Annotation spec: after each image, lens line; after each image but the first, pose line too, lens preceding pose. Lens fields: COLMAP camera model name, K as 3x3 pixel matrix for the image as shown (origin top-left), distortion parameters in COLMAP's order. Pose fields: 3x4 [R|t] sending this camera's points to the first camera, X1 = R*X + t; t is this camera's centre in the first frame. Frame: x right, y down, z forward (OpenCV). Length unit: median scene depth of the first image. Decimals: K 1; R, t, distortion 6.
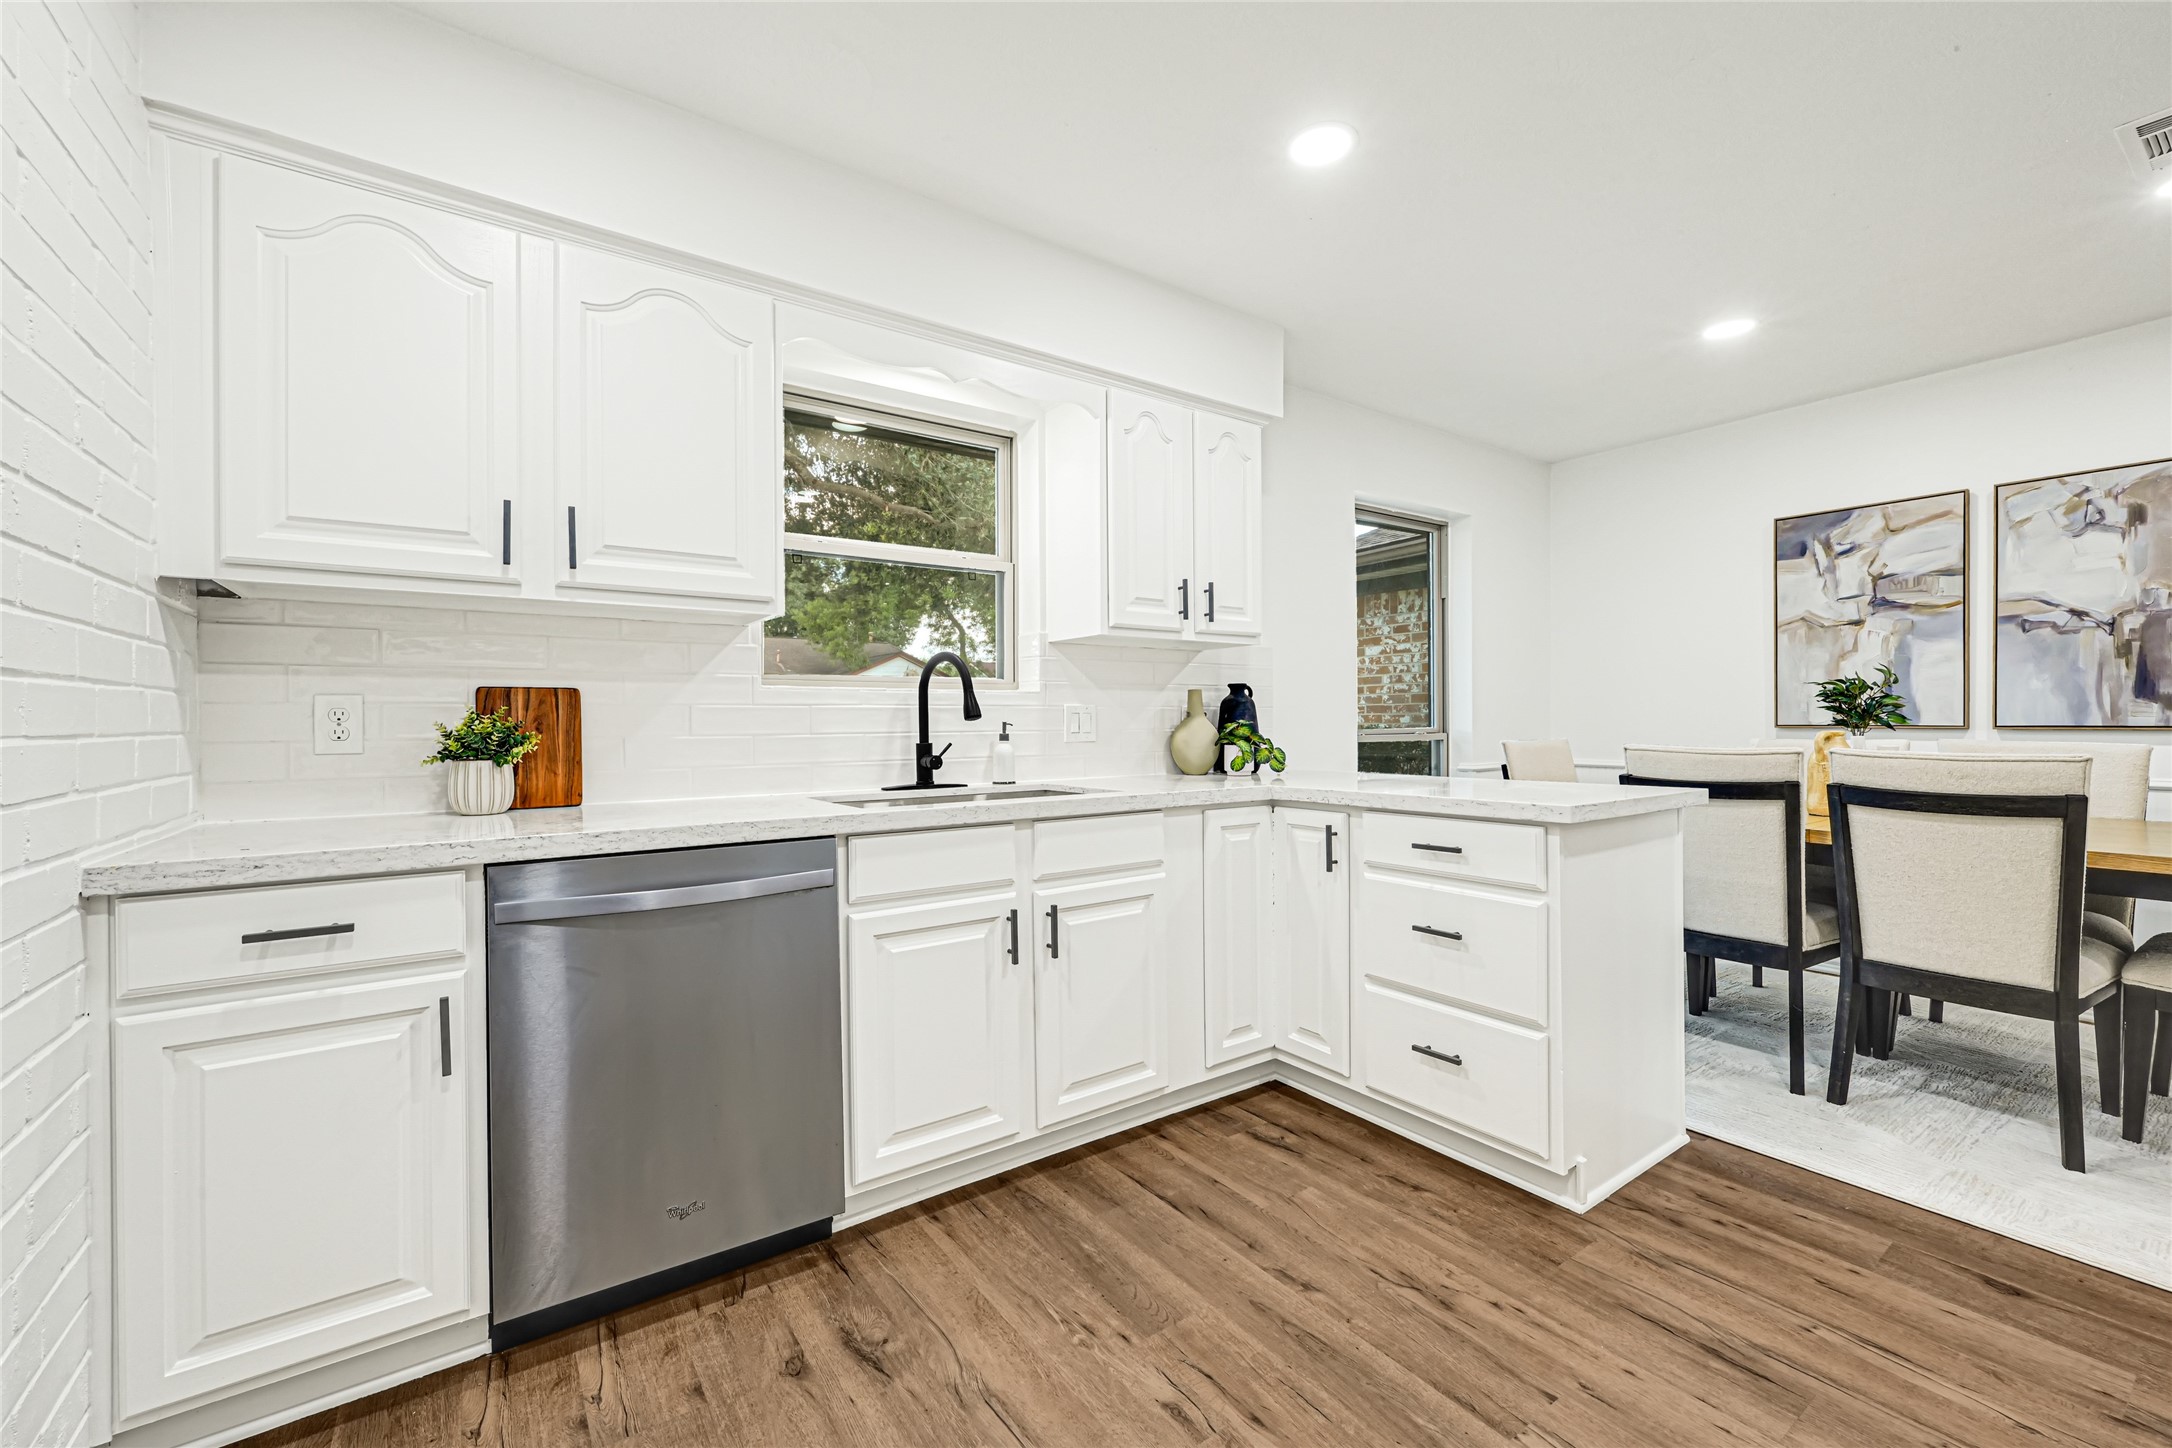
lens RADIAL K [[882.8, 0, 1083.8], [0, 882.8, 719.9], [0, 0, 1]] dist [0.000113, 0.000031]
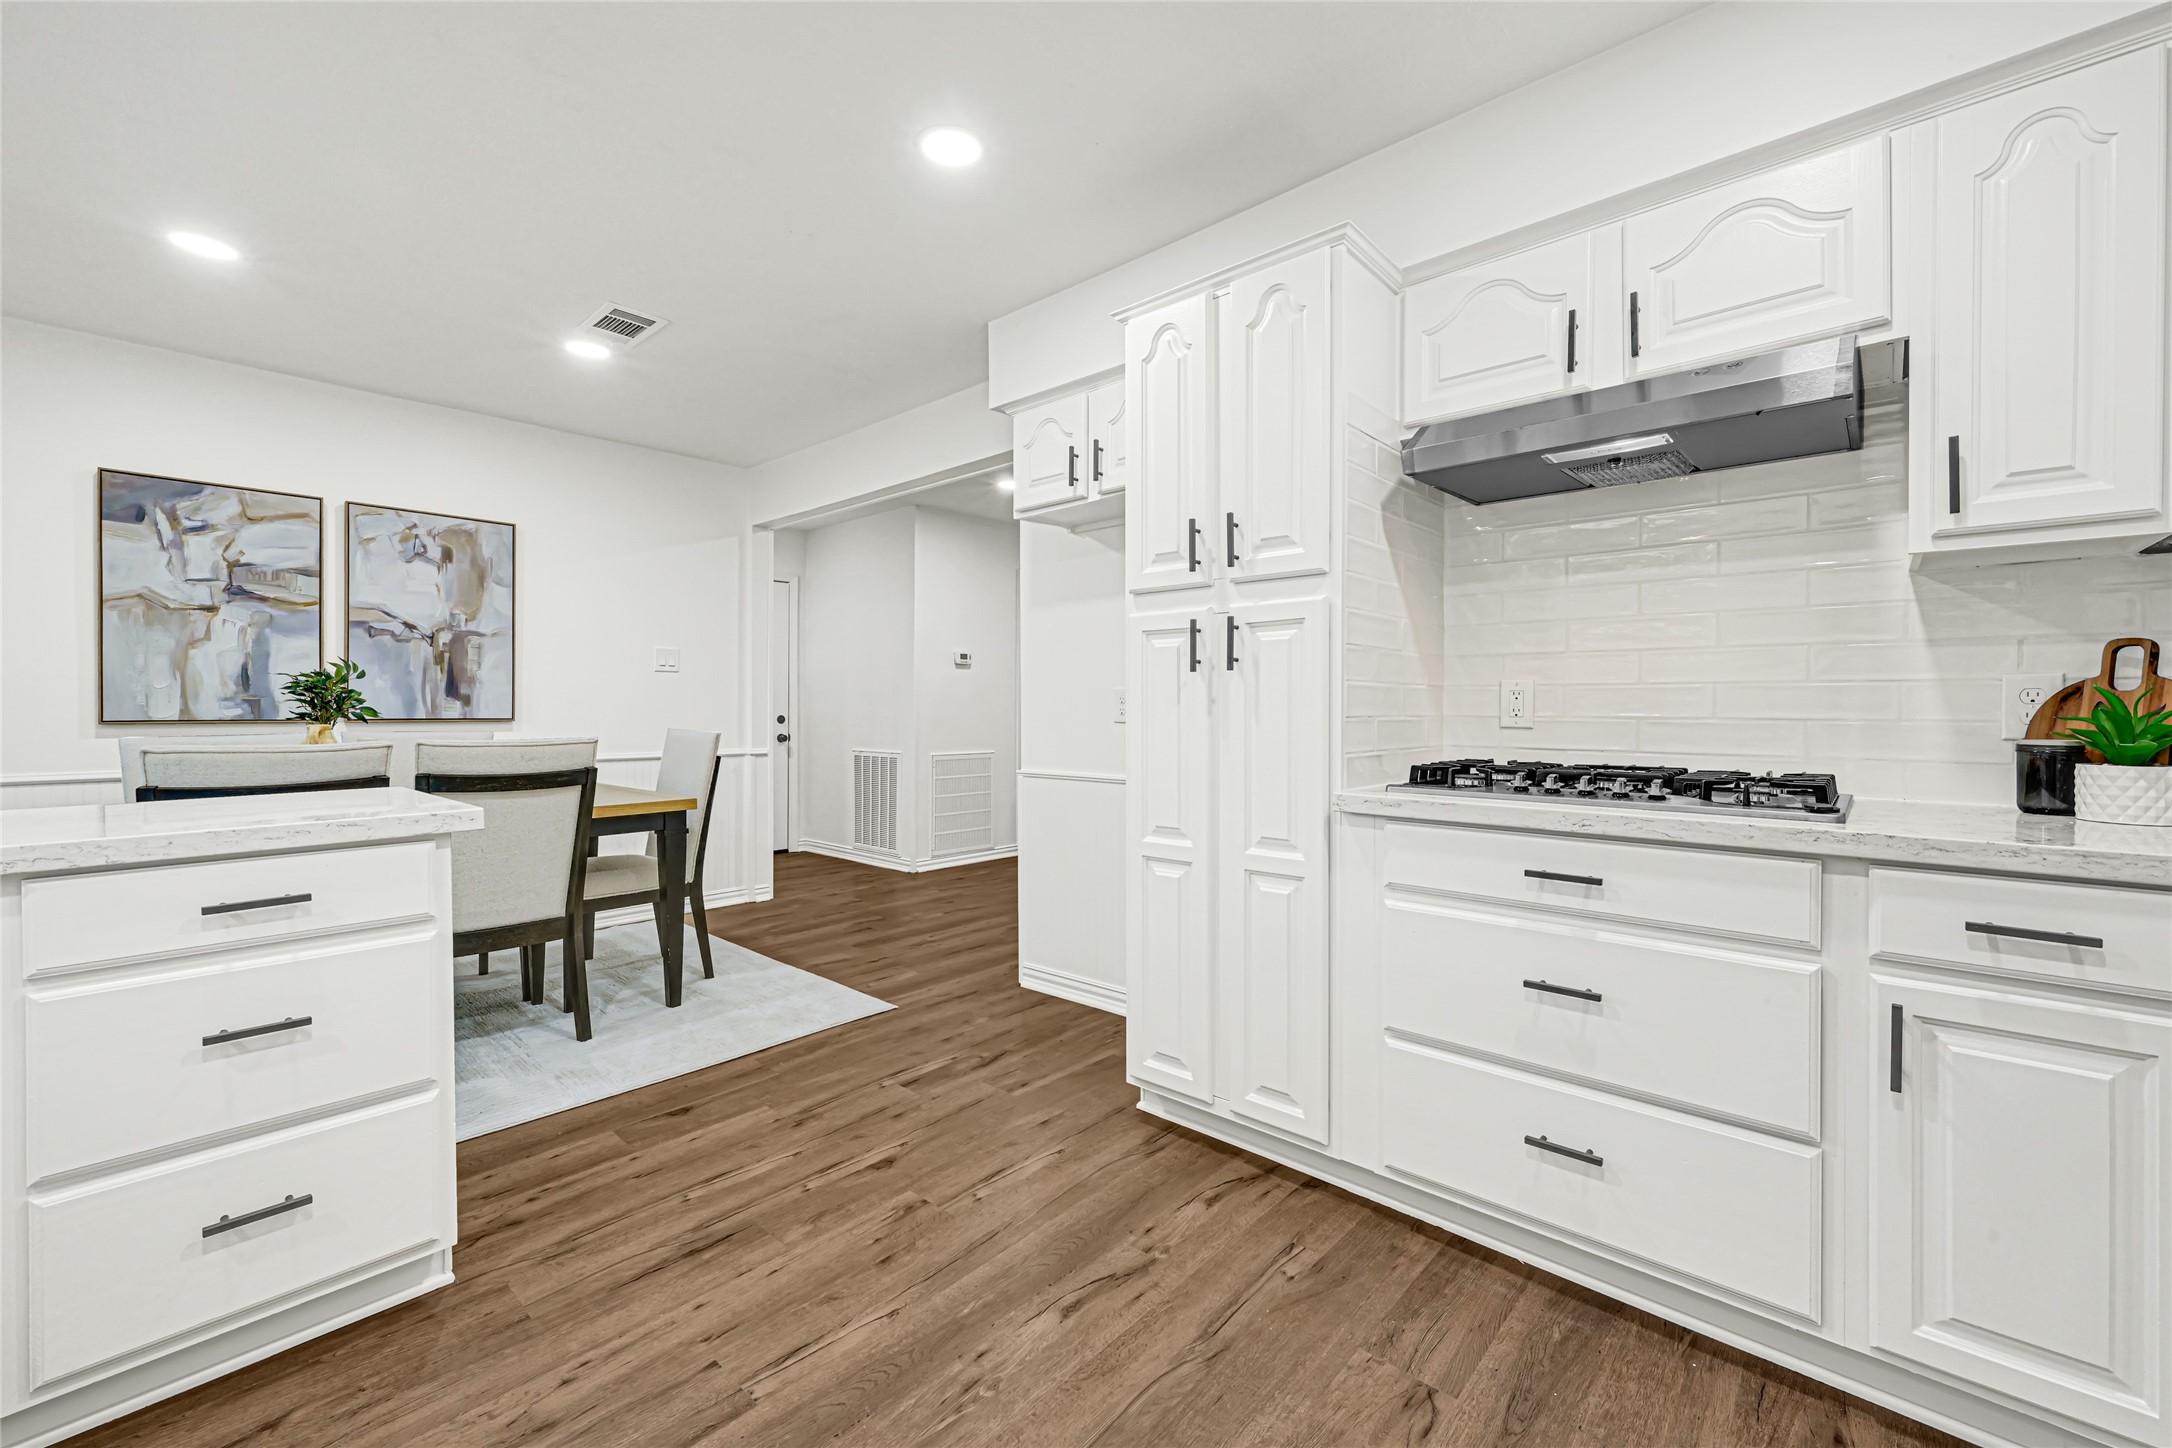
lens RADIAL K [[882.8, 0, 1083.8], [0, 882.8, 719.9], [0, 0, 1]] dist [0.000113, 0.000031]
pose [[-0.223709, -0.008371, 0.974620, -0.386500], [0.002178, 0.999956, 0.009089, -0.001069], [-0.974654, 0.004156, -0.223681, 0.538718]]
